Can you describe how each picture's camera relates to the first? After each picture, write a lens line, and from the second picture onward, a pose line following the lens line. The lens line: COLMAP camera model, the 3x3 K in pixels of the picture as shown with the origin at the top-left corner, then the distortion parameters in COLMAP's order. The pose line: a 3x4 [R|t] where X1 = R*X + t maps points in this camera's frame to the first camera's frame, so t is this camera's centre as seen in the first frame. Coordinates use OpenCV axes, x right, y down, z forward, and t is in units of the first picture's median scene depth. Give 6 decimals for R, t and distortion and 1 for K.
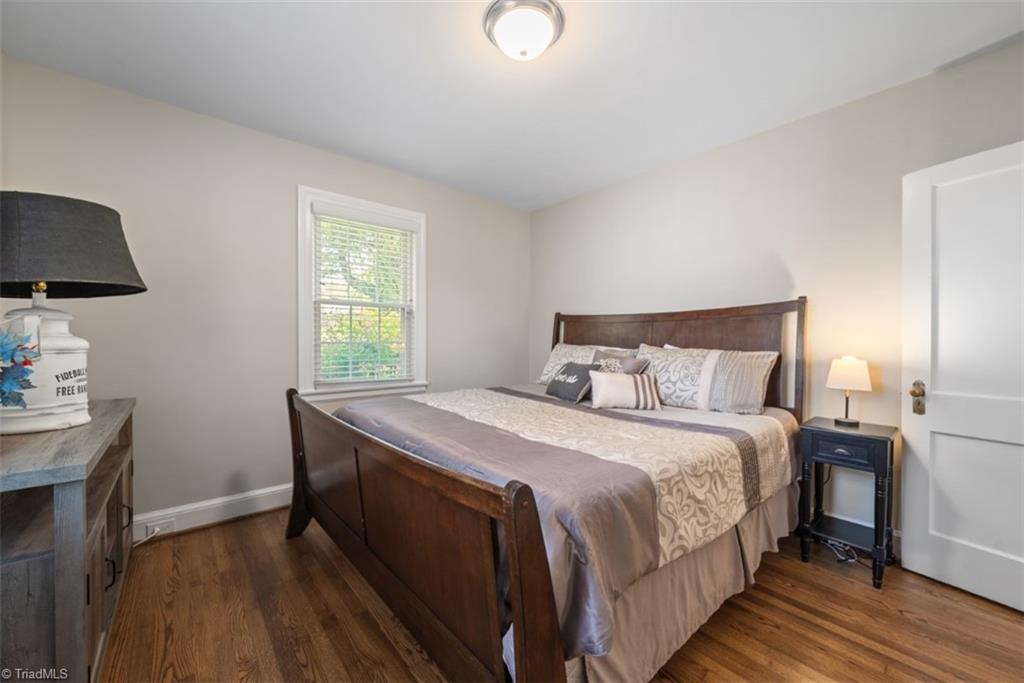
lens RADIAL K [[392.3, 0, 510.6], [0, 392.3, 337.5], [0, 0, 1]] dist [0.001675, -0.002040]
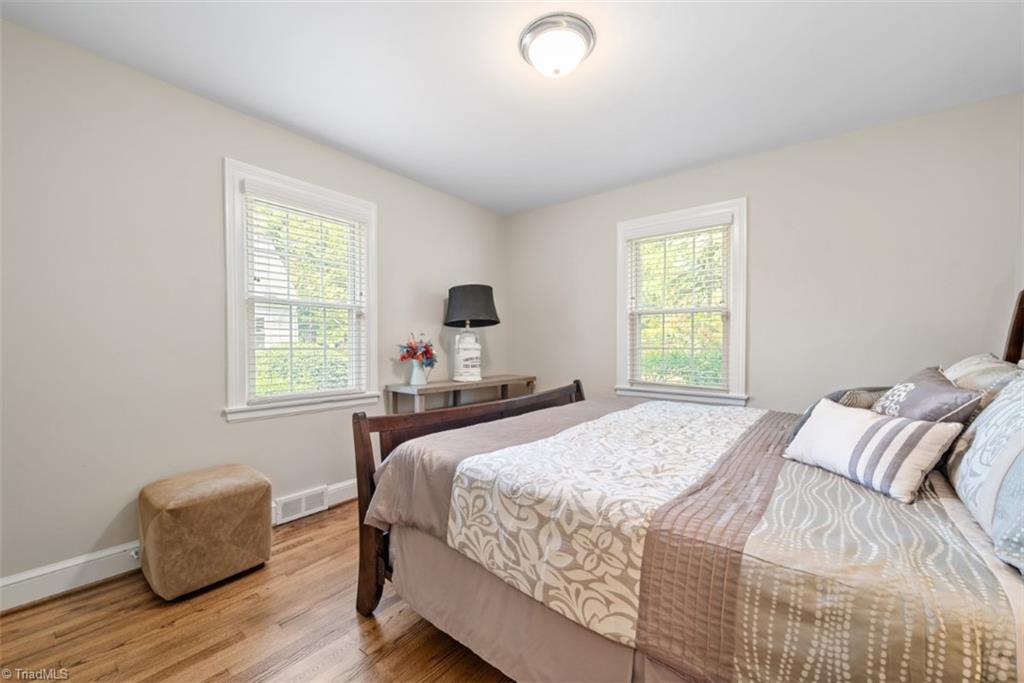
lens RADIAL K [[392.3, 0, 510.6], [0, 392.3, 337.5], [0, 0, 1]] dist [0.001675, -0.002040]
pose [[0.197198, -0.021761, -0.980122, 1.173033], [0.000478, 0.999756, -0.022100, 0.015133], [0.980364, 0.003890, 0.197160, 0.743636]]
